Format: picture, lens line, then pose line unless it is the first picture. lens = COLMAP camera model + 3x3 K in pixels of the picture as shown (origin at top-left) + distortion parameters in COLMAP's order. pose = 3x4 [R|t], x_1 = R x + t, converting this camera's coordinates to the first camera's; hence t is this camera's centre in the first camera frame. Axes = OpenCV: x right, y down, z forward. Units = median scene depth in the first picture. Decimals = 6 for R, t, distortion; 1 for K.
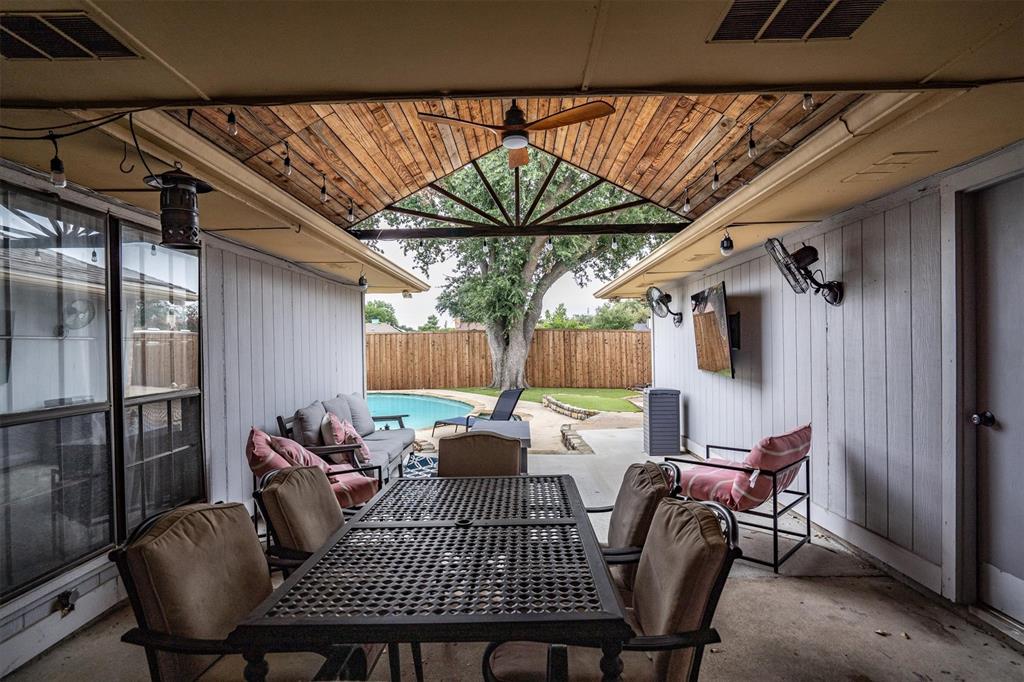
lens RADIAL K [[479.2, 0, 508.7], [0, 479.2, 348.2], [0, 0, 1]] dist [-0.037076, 0.004690]
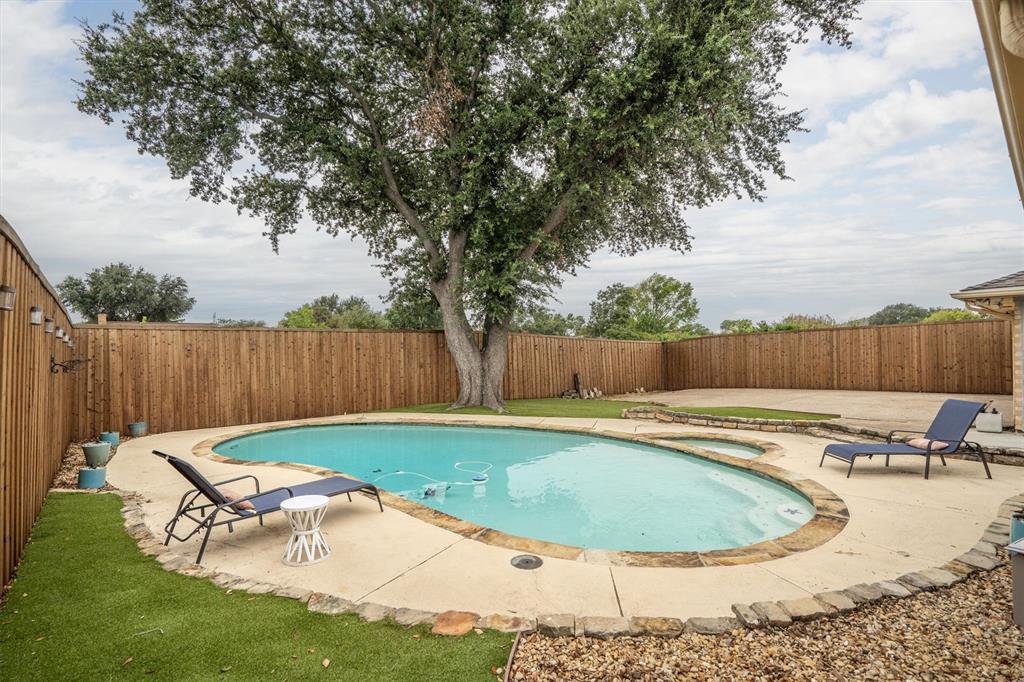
lens RADIAL K [[479.2, 0, 514.4], [0, 479.2, 339.2], [0, 0, 1]] dist [-0.037076, 0.004690]
pose [[0.783953, 0.023824, 0.620363, -0.409972], [-0.000638, 0.999294, -0.037569, 0.005465], [-0.620820, 0.029057, 0.783414, 0.318061]]
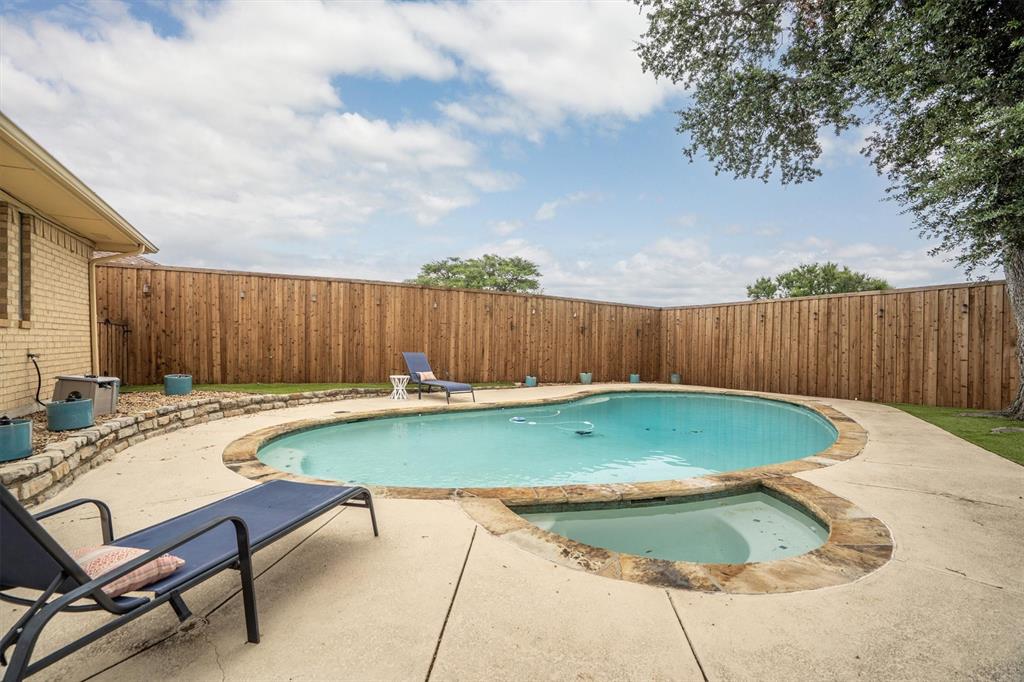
lens RADIAL K [[479.2, 0, 511.2], [0, 479.2, 347.8], [0, 0, 1]] dist [-0.037076, 0.004690]
pose [[0.478091, 0.034565, -0.877630, 0.097071], [-0.021351, 0.999387, 0.027729, 0.021078], [0.878051, 0.005482, 0.478536, 0.407352]]
